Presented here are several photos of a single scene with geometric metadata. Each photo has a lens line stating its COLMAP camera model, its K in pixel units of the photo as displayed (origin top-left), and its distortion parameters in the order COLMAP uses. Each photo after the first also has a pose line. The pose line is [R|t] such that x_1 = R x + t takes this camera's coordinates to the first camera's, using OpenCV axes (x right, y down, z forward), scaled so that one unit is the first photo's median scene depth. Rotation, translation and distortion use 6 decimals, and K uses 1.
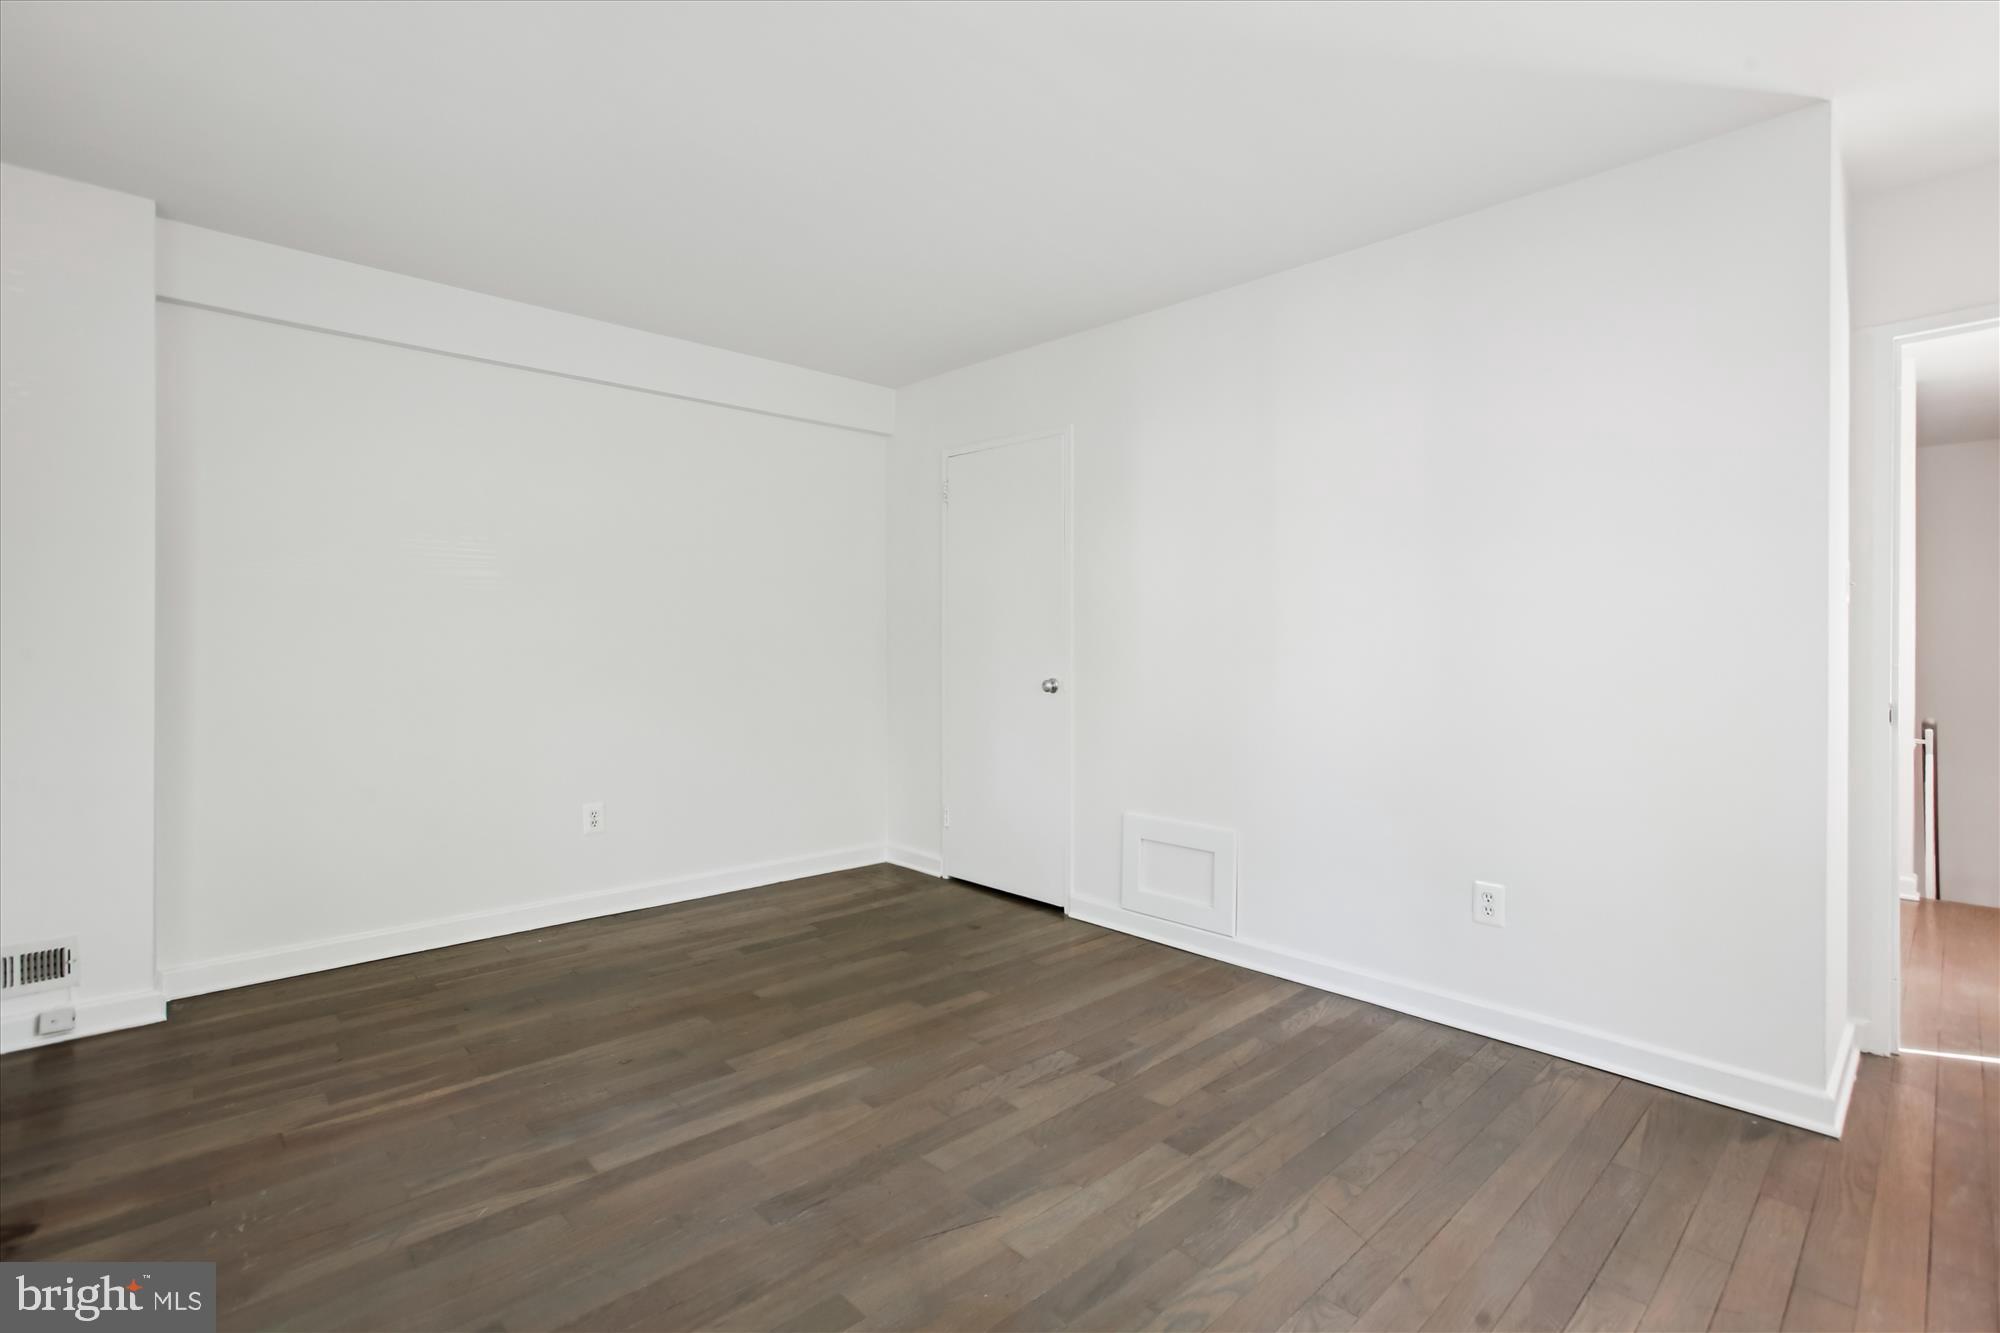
lens RADIAL K [[920.4, 0, 1007.0], [0, 920.4, 651.6], [0, 0, 1]] dist [-0.051172, 0.031810]
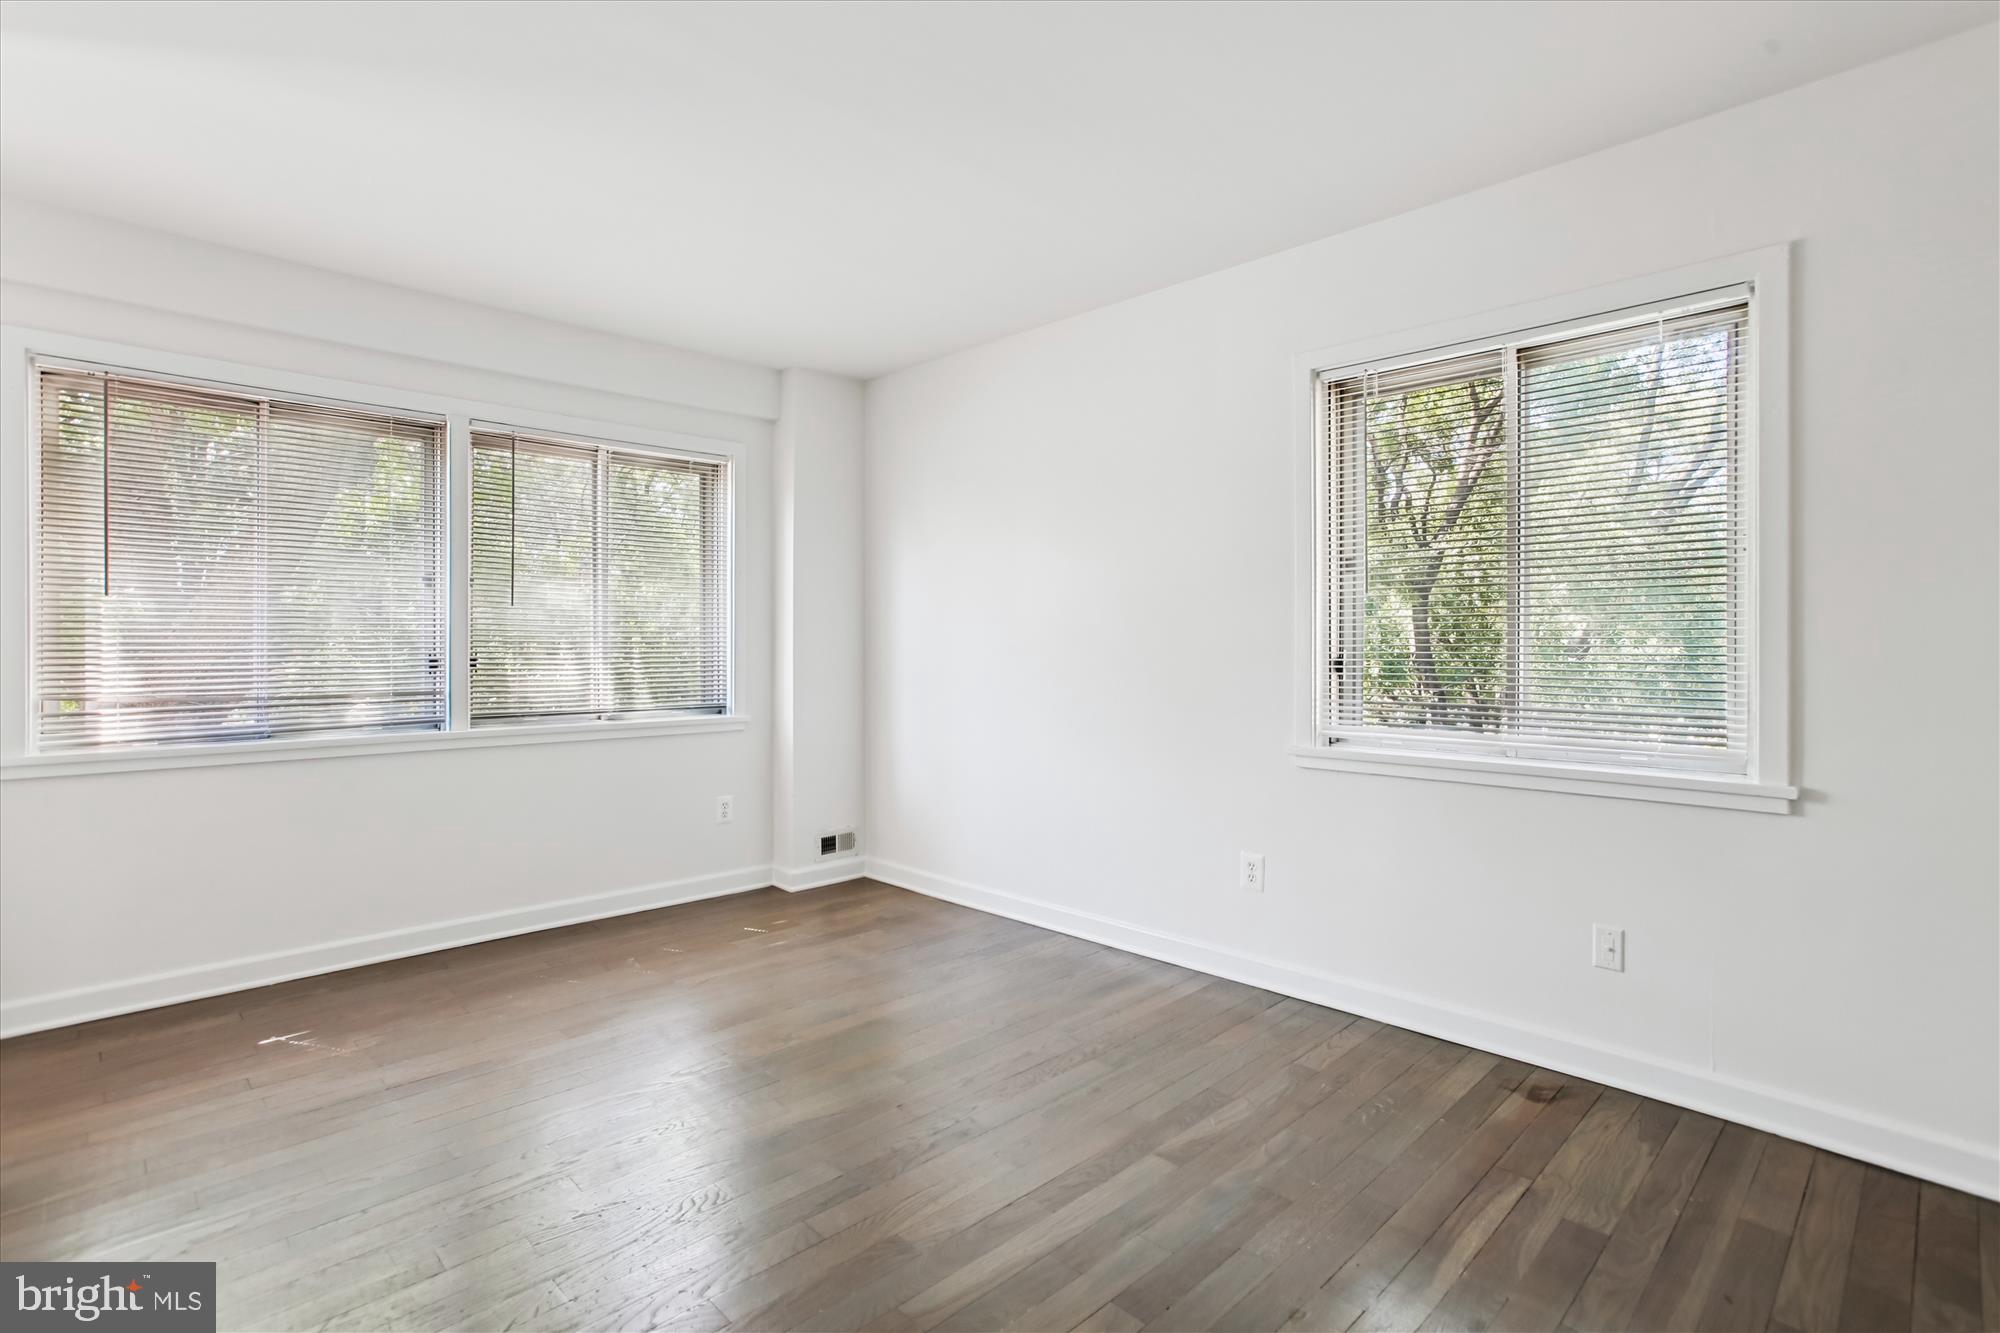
lens RADIAL K [[949.7, 0, 1000.0], [0, 949.7, 666.5], [0, 0, 1]] dist [-0.085740, 0.040489]
pose [[-0.999903, -0.002699, -0.013685, -0.188271], [-0.003176, 0.999383, 0.034971, -0.022745], [0.013582, 0.035012, -0.999295, 1.513209]]
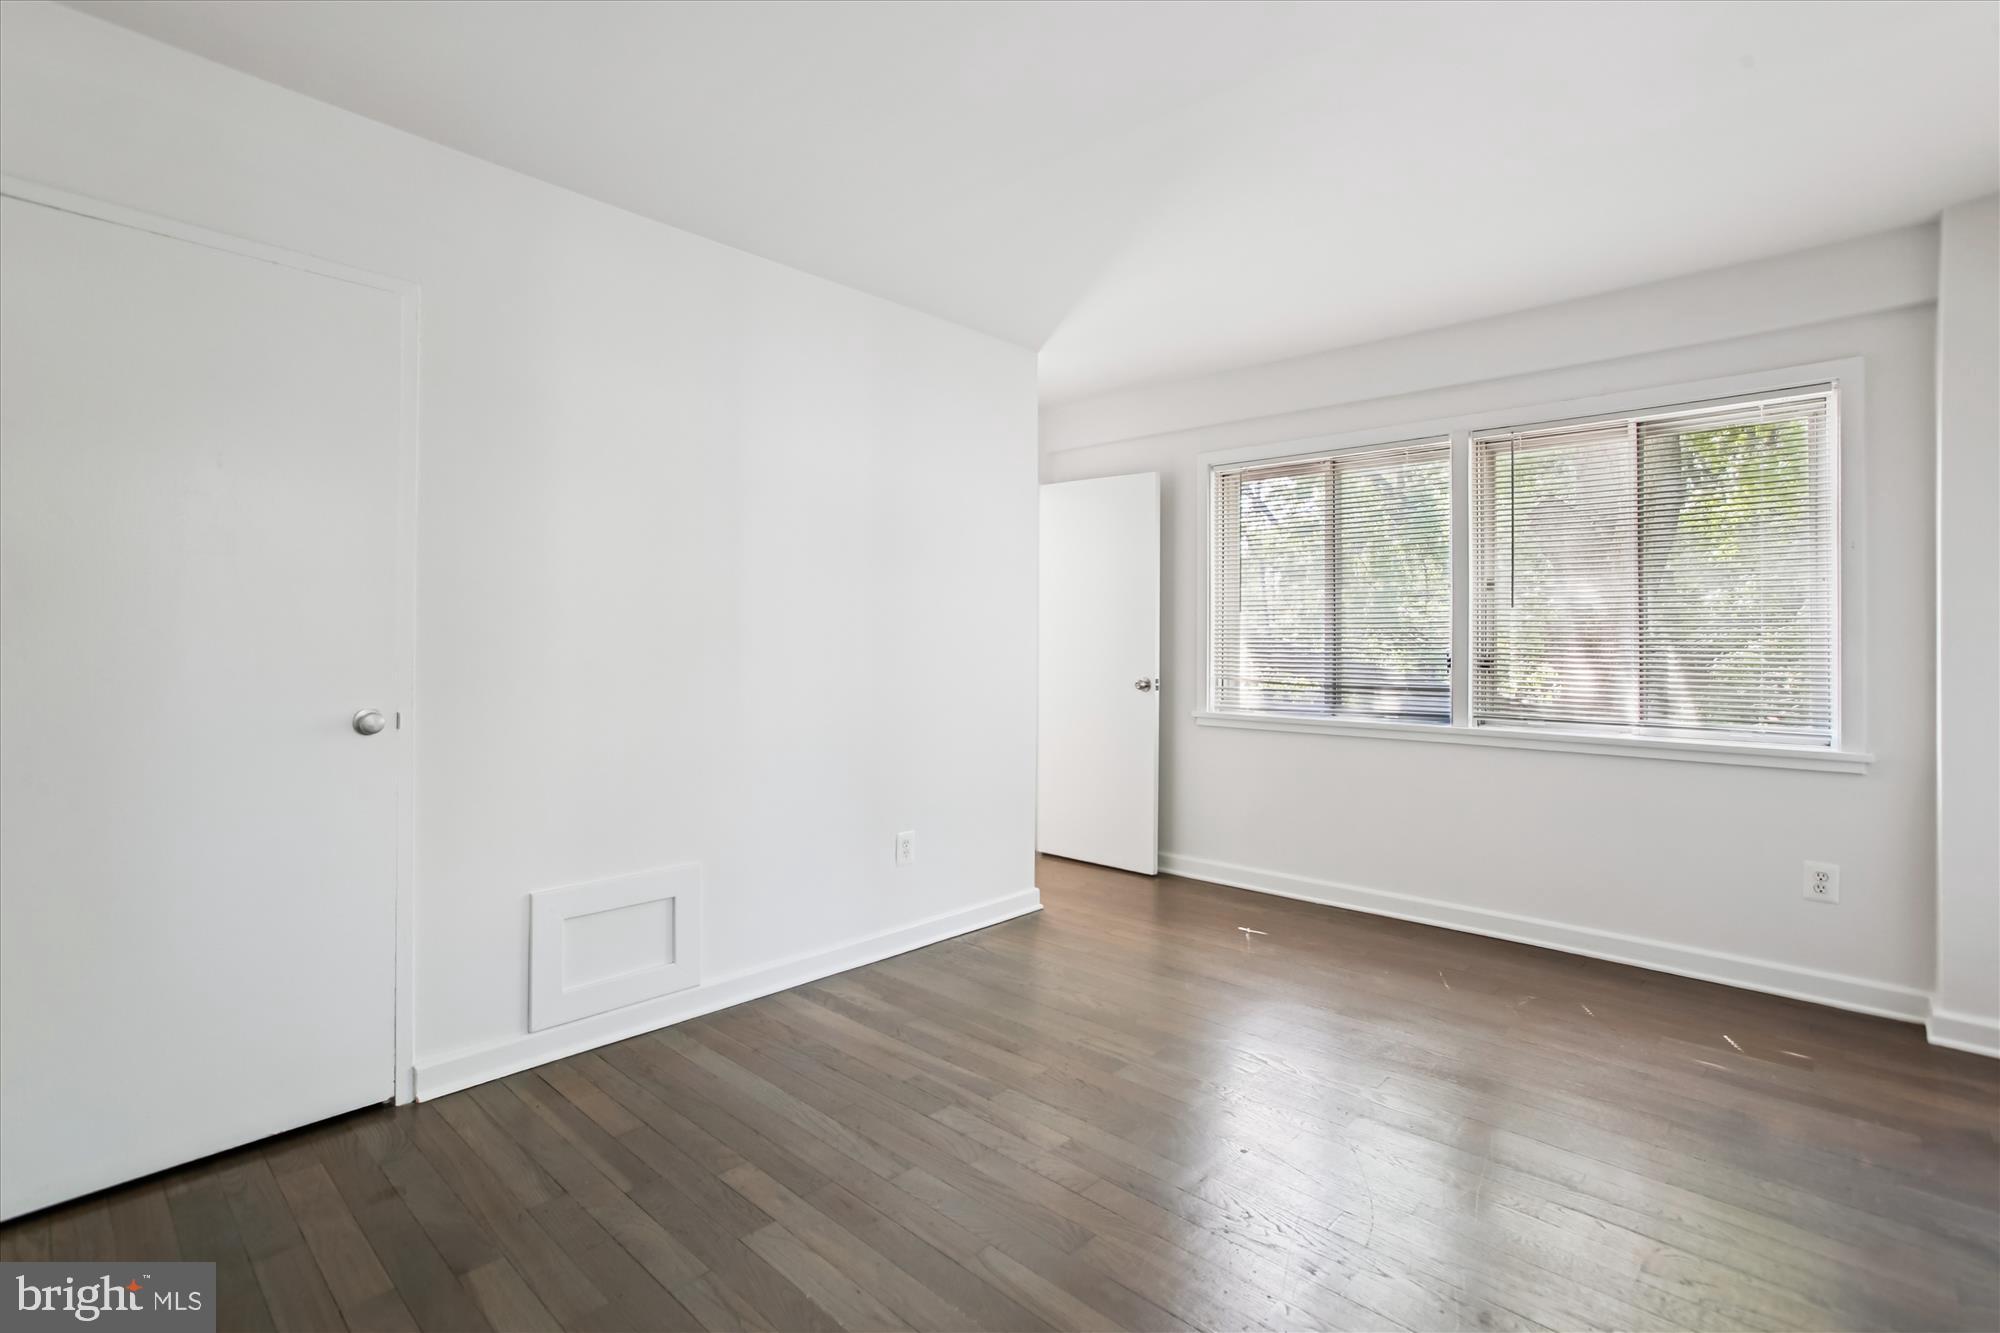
lens RADIAL K [[920.4, 0, 1007.0], [0, 920.4, 651.6], [0, 0, 1]] dist [-0.051172, 0.031810]
pose [[-0.053671, -0.012560, 0.998480, -0.780897], [0.003415, 0.999913, 0.012762, -0.016647], [-0.998553, 0.004095, -0.053623, 0.940527]]
